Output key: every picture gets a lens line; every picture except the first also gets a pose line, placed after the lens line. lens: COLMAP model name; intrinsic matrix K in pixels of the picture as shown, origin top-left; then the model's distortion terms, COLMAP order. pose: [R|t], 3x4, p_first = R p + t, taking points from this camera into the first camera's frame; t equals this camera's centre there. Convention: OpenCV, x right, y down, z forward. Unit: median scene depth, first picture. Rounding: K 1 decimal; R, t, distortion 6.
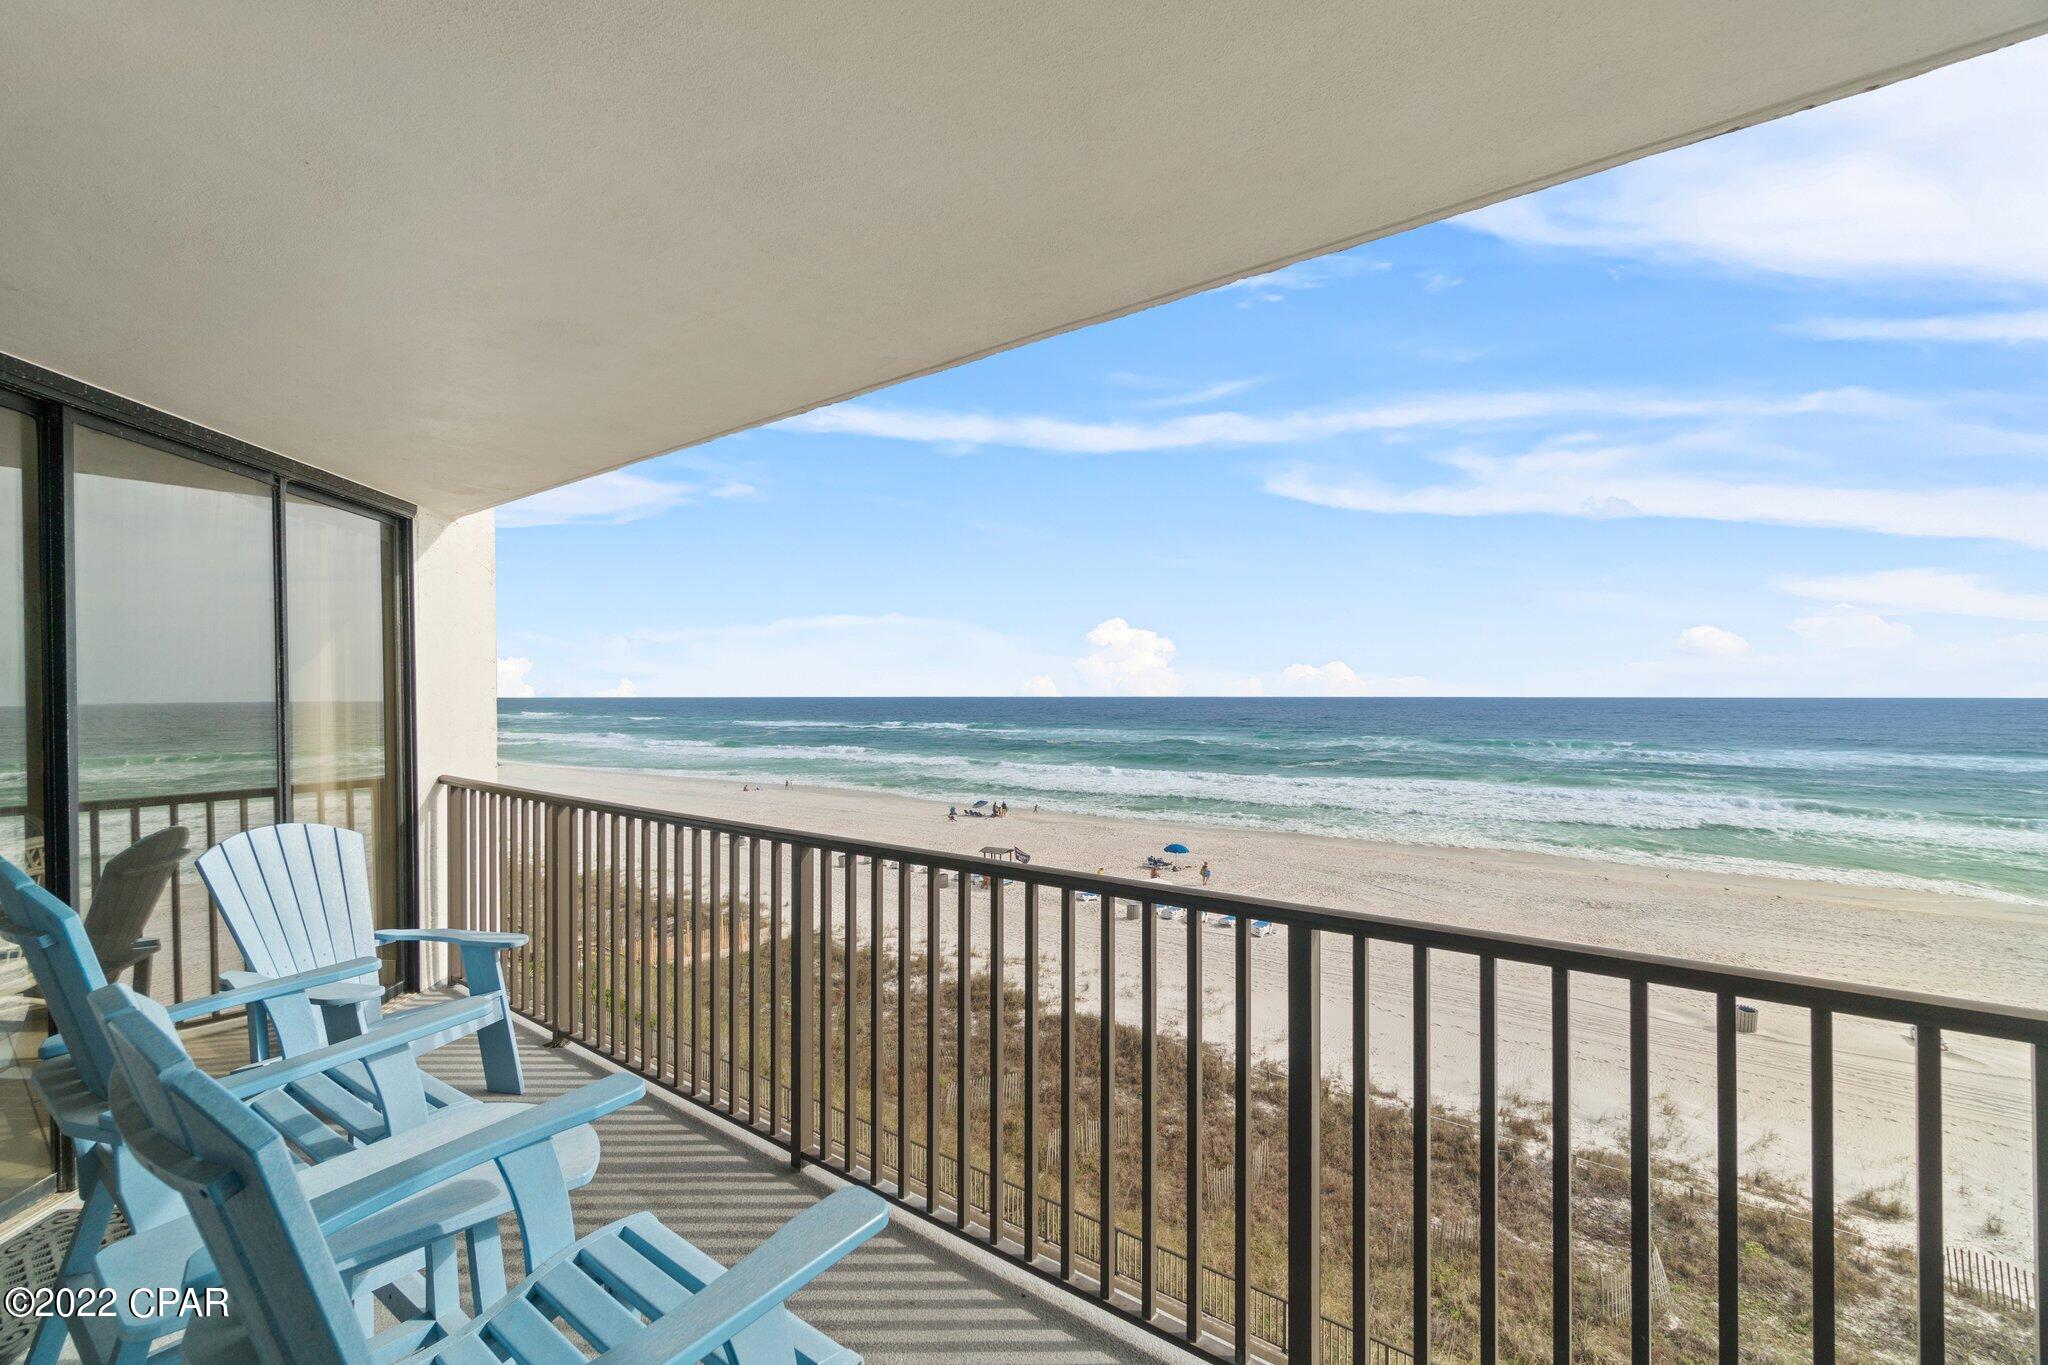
lens RADIAL K [[849.3, 0, 1015.9], [0, 849.3, 691.5], [0, 0, 1]] dist [0.000283, 0.000475]
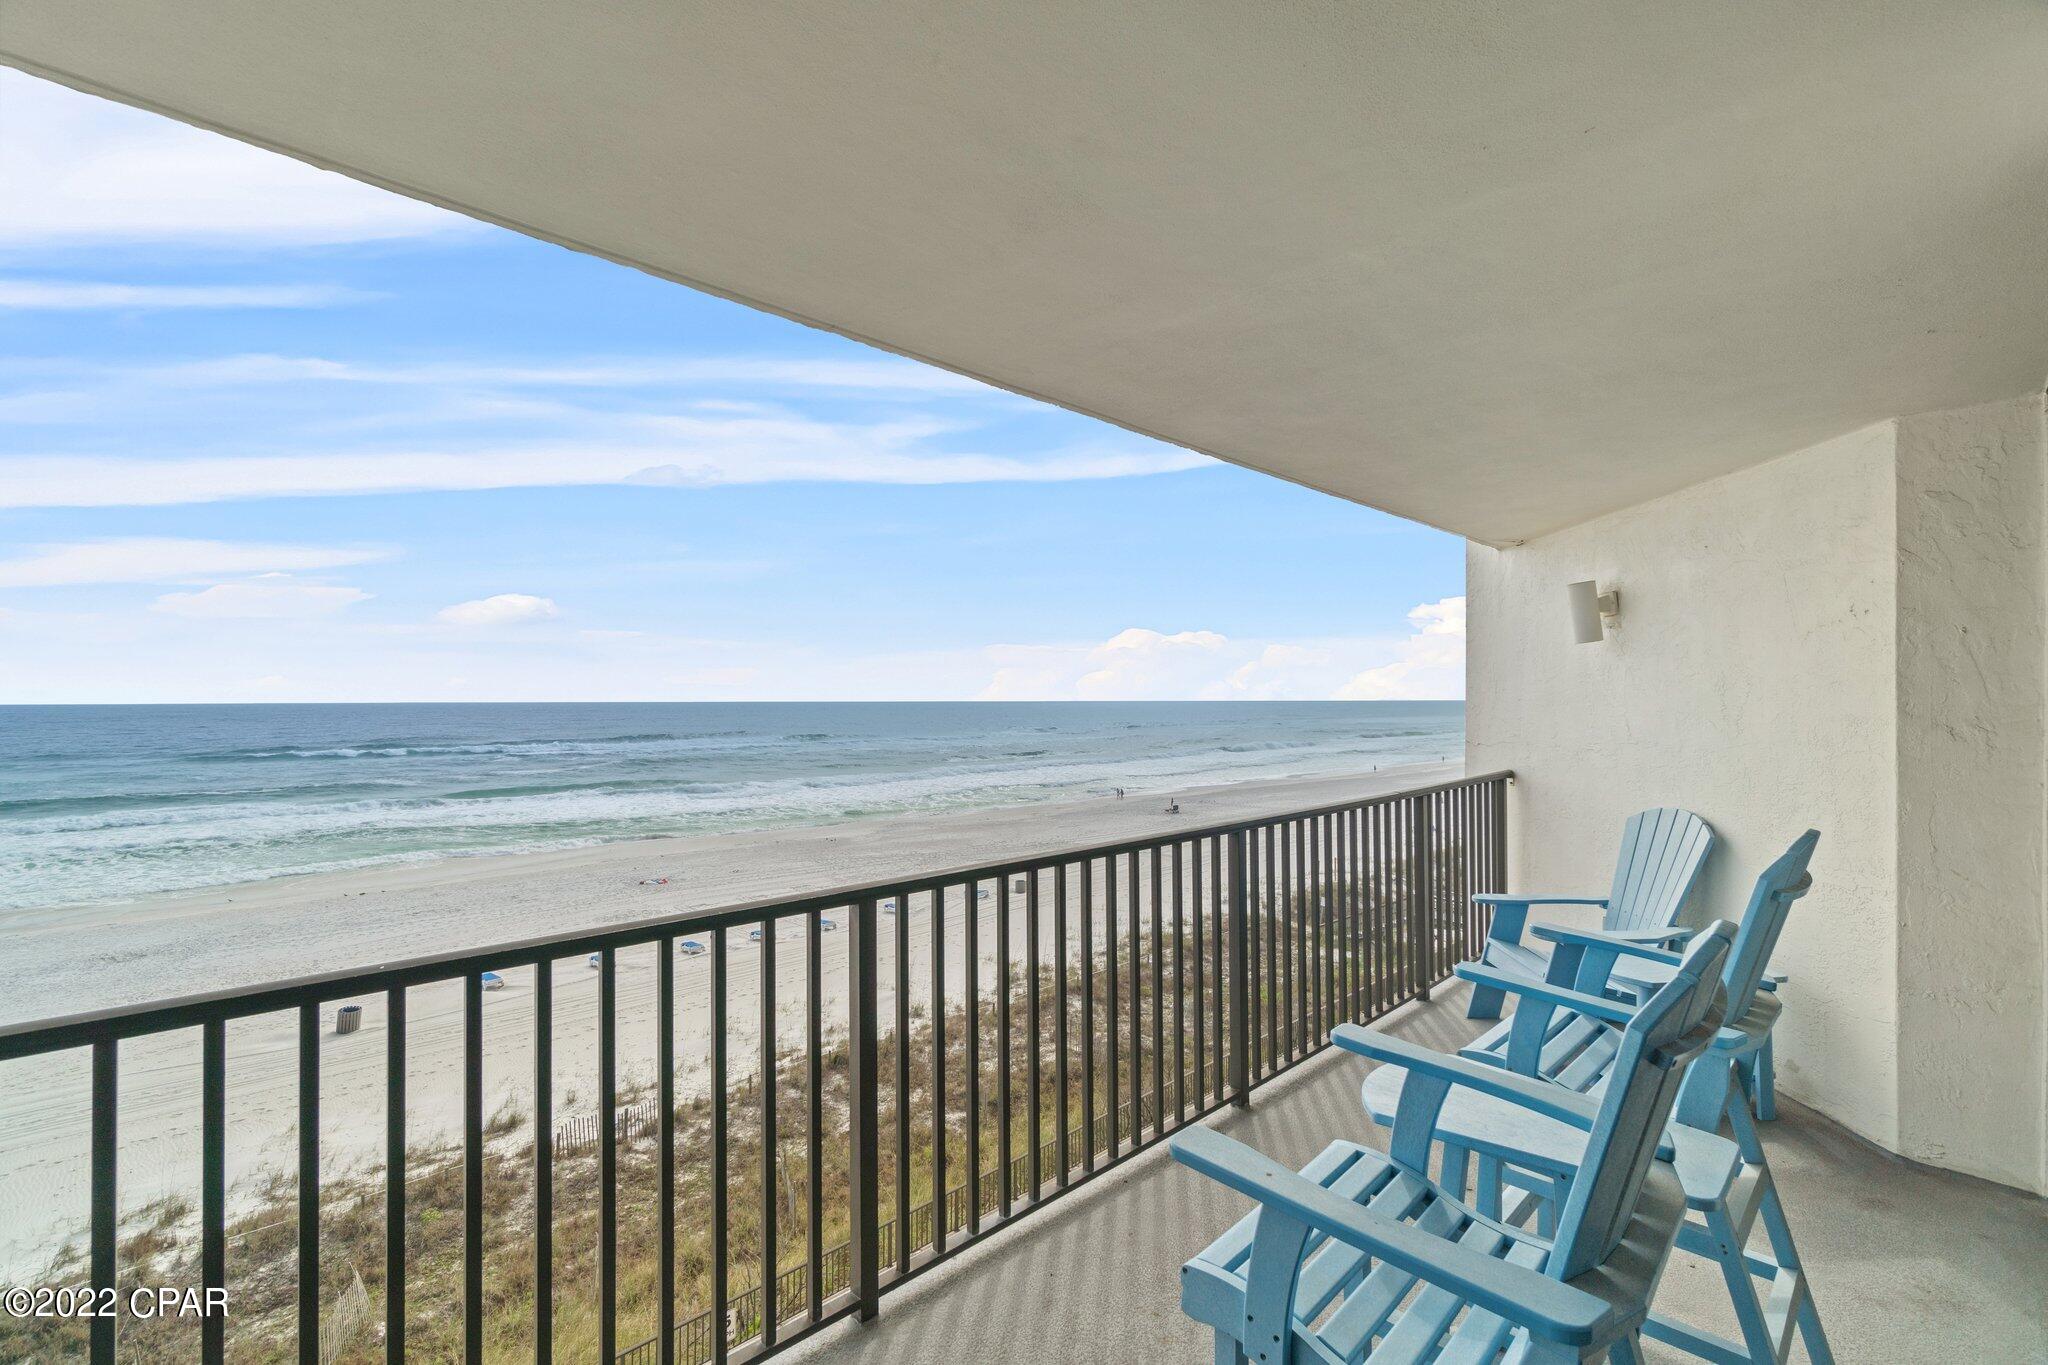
lens RADIAL K [[880.5, 0, 1025.6], [0, 880.5, 692.3], [0, 0, 1]] dist [-0.001441, 0.000622]
pose [[0.145917, 0.018040, 0.989132, -0.793926], [-0.014806, 0.999762, -0.016050, 0.009072], [-0.989186, -0.012304, 0.146149, 0.598517]]
